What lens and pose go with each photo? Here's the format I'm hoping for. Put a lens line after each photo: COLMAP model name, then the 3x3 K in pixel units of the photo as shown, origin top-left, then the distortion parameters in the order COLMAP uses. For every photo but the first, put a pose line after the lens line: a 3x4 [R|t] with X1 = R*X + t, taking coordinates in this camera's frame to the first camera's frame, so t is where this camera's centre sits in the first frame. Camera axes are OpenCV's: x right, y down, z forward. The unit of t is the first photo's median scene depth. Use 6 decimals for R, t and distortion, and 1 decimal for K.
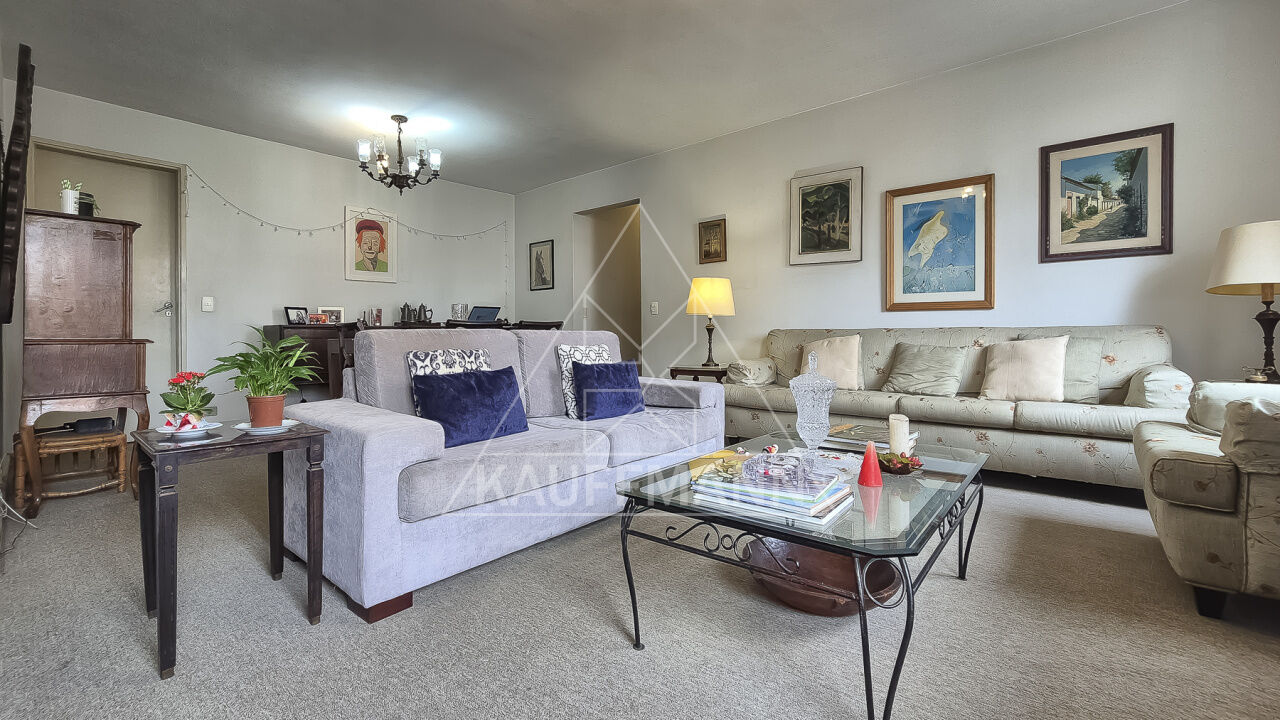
lens RADIAL K [[493.7, 0, 635.9], [0, 493.7, 346.0], [0, 0, 1]] dist [-0.001675, 0.002157]
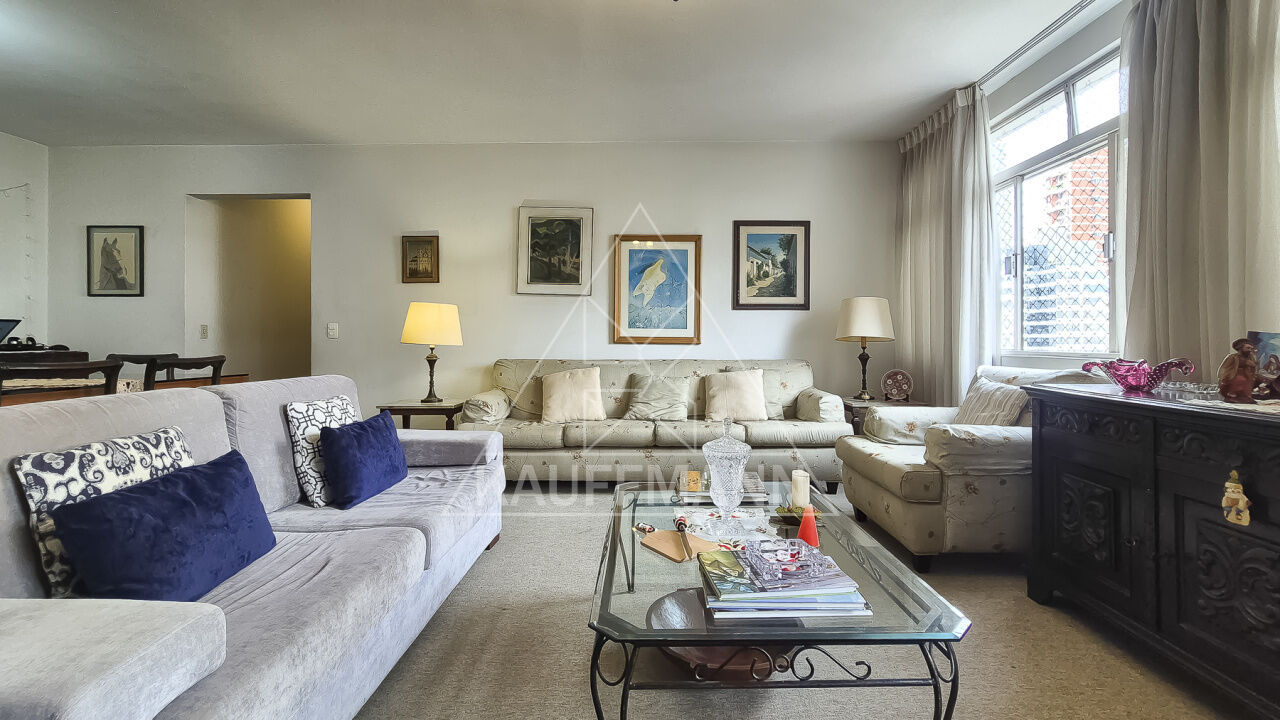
lens RADIAL K [[493.7, 0, 640.6], [0, 493.7, 359.5], [0, 0, 1]] dist [-0.001675, 0.002157]
pose [[0.796370, -0.017495, 0.604557, -0.156802], [0.024469, 0.999695, -0.003303, -0.042967], [-0.604315, 0.017423, 0.796555, 0.130367]]
